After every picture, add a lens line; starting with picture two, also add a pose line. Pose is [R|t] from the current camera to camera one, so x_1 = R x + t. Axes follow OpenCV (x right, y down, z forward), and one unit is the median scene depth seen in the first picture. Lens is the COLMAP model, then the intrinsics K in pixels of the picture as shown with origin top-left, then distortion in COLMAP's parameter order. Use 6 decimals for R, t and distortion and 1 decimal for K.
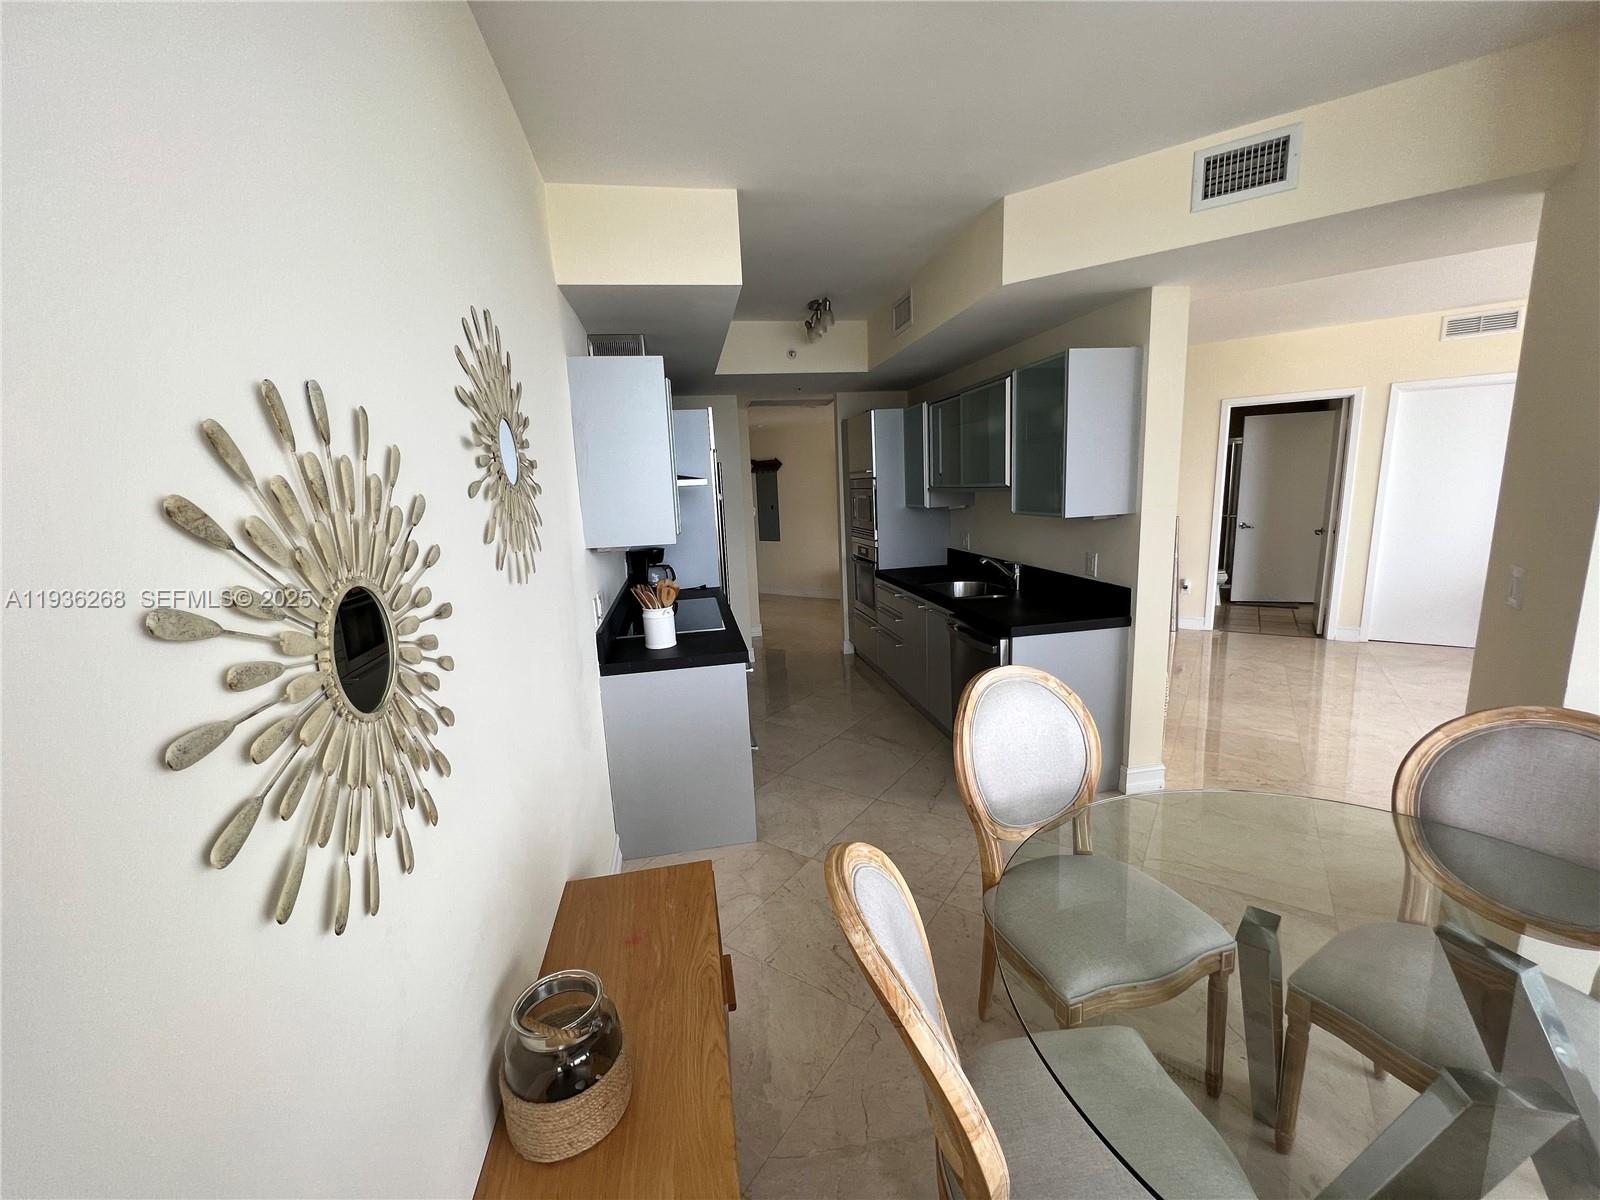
lens RADIAL K [[641.3, 0, 795.8], [0, 641.3, 606.5], [0, 0, 1]] dist [-0.002899, 0.000609]
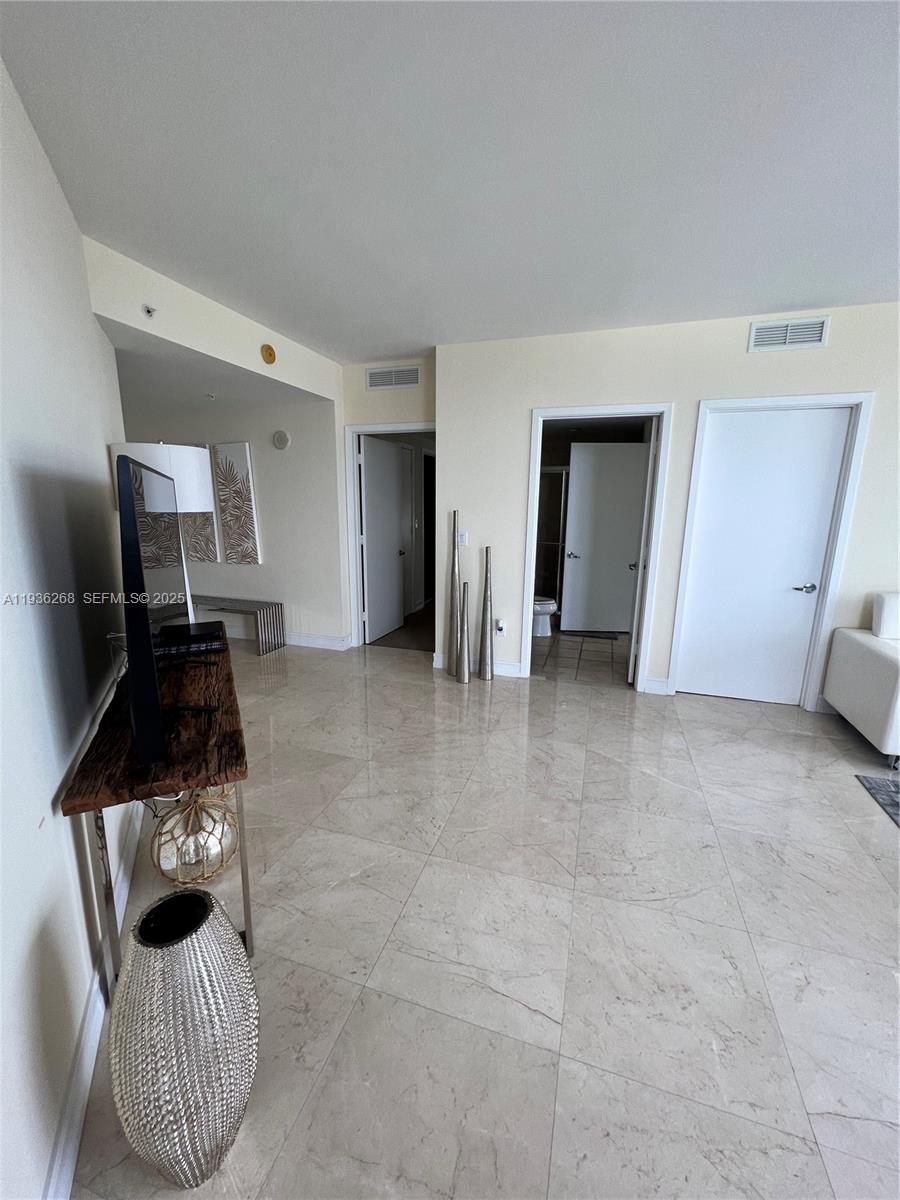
lens RADIAL K [[481.0, 0, 446.4], [0, 481.0, 597.9], [0, 0, 1]] dist [-0.002899, 0.000609]
pose [[0.958024, -0.002440, 0.286678, 0.735419], [0.000024, 0.999964, 0.008428, -0.160210], [-0.286689, -0.008067, 0.957990, 0.835527]]
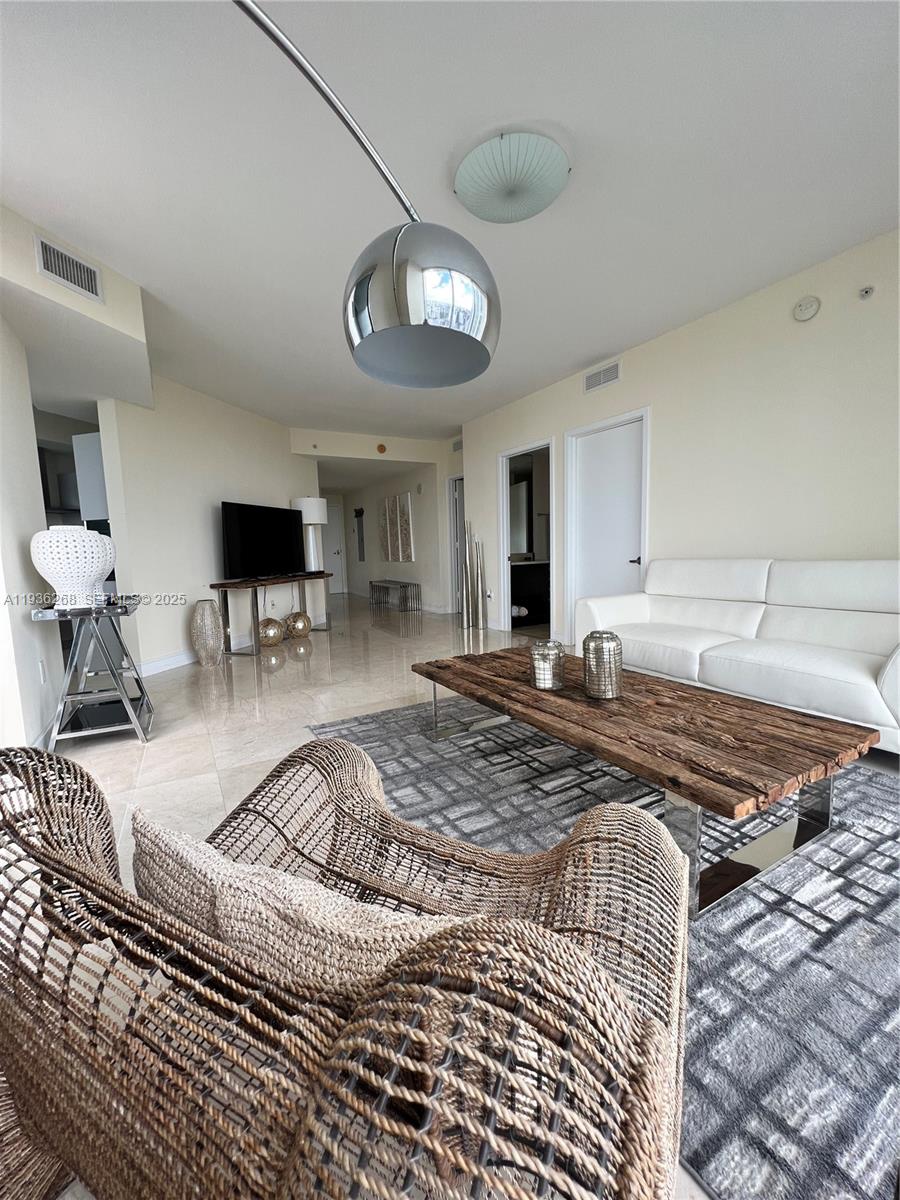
lens RADIAL K [[481.0, 0, 451.3], [0, 481.0, 602.4], [0, 0, 1]] dist [-0.002899, 0.000609]
pose [[0.902710, 0.071397, -0.424285, 1.987528], [-0.094472, 0.994961, -0.033571, 0.048547], [0.419750, 0.070387, 0.904906, 0.165496]]
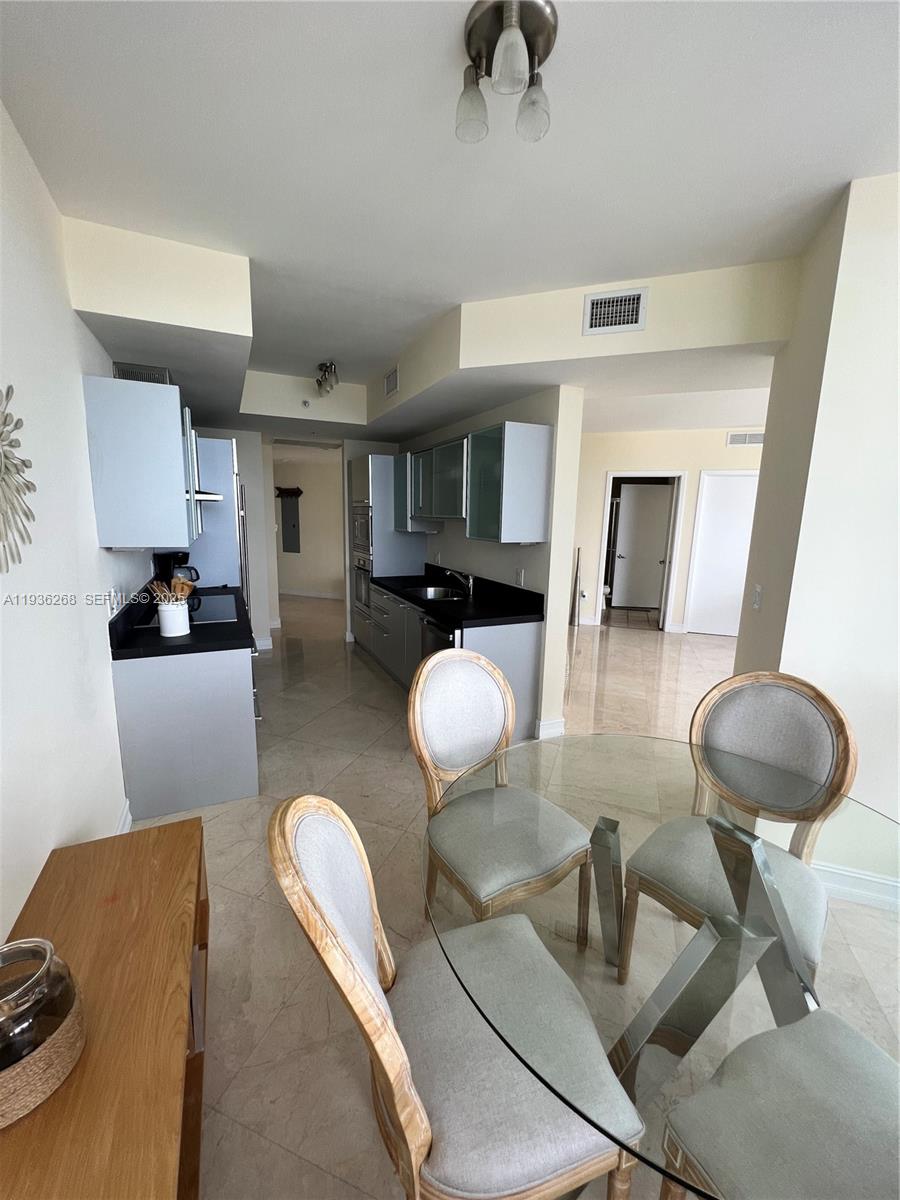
lens RADIAL K [[481.0, 0, 446.7], [0, 481.0, 602.9], [0, 0, 1]] dist [-0.002899, 0.000609]
pose [[0.966410, 0.018600, 0.256331, 0.039623], [-0.016425, 0.999809, -0.010620, 0.005132], [-0.256479, 0.006053, 0.966531, 0.022757]]
